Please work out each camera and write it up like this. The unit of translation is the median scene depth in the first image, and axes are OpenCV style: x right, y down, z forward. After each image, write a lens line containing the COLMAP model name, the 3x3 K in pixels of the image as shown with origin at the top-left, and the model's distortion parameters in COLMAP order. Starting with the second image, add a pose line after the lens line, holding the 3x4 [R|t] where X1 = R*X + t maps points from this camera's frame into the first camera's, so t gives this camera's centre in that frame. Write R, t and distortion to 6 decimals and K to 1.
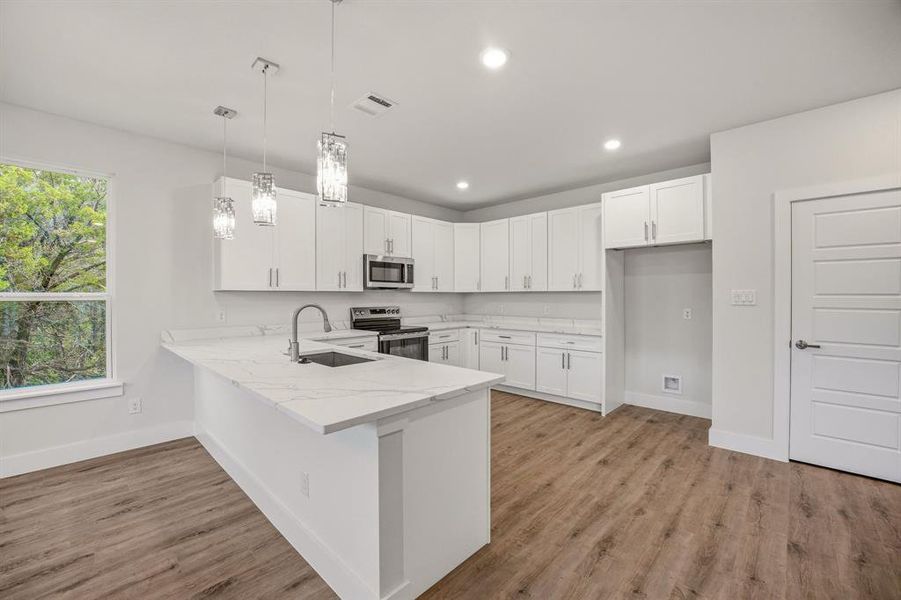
lens RADIAL K [[347.8, 0, 450.5], [0, 347.8, 300.0], [0, 0, 1]] dist [-0.032594, -0.000056]
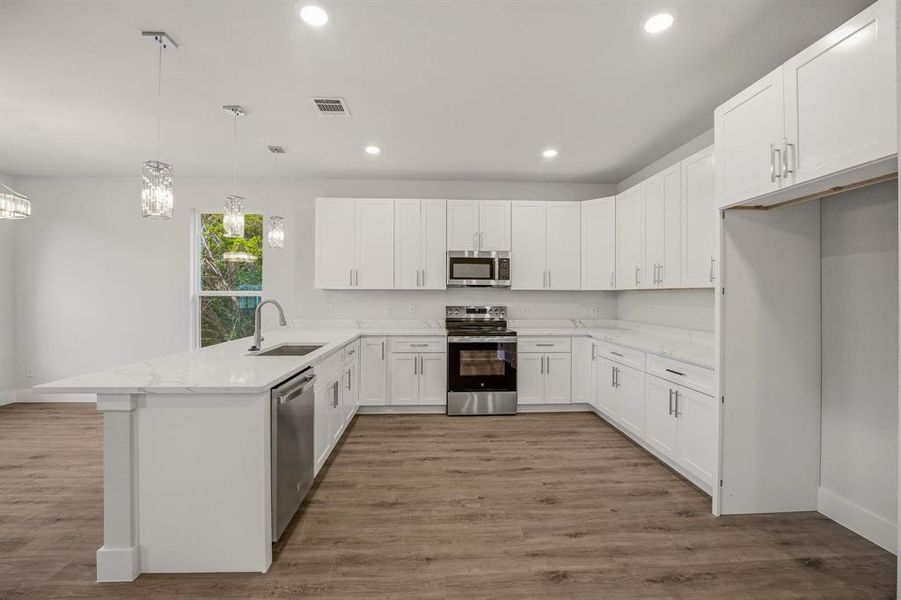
lens RADIAL K [[372.3, 0, 463.7], [0, 372.3, 293.0], [0, 0, 1]] dist [-0.020538, -0.000107]
pose [[0.750357, 0.001314, -0.661031, 0.469204], [-0.012877, 0.999837, -0.012629, -0.002939], [0.660907, 0.017988, 0.750252, 0.259102]]
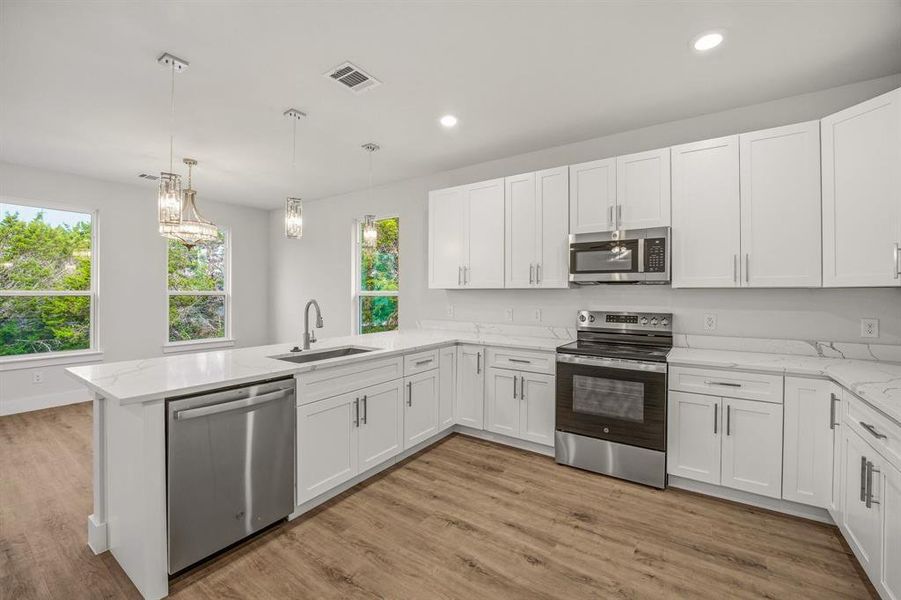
lens RADIAL K [[372.3, 0, 463.7], [0, 372.3, 293.0], [0, 0, 1]] dist [-0.020538, -0.000107]
pose [[0.194778, -0.000435, -0.980847, 0.448608], [-0.015900, 0.999867, -0.003601, -0.008740], [0.980718, 0.016297, 0.194746, 0.647689]]
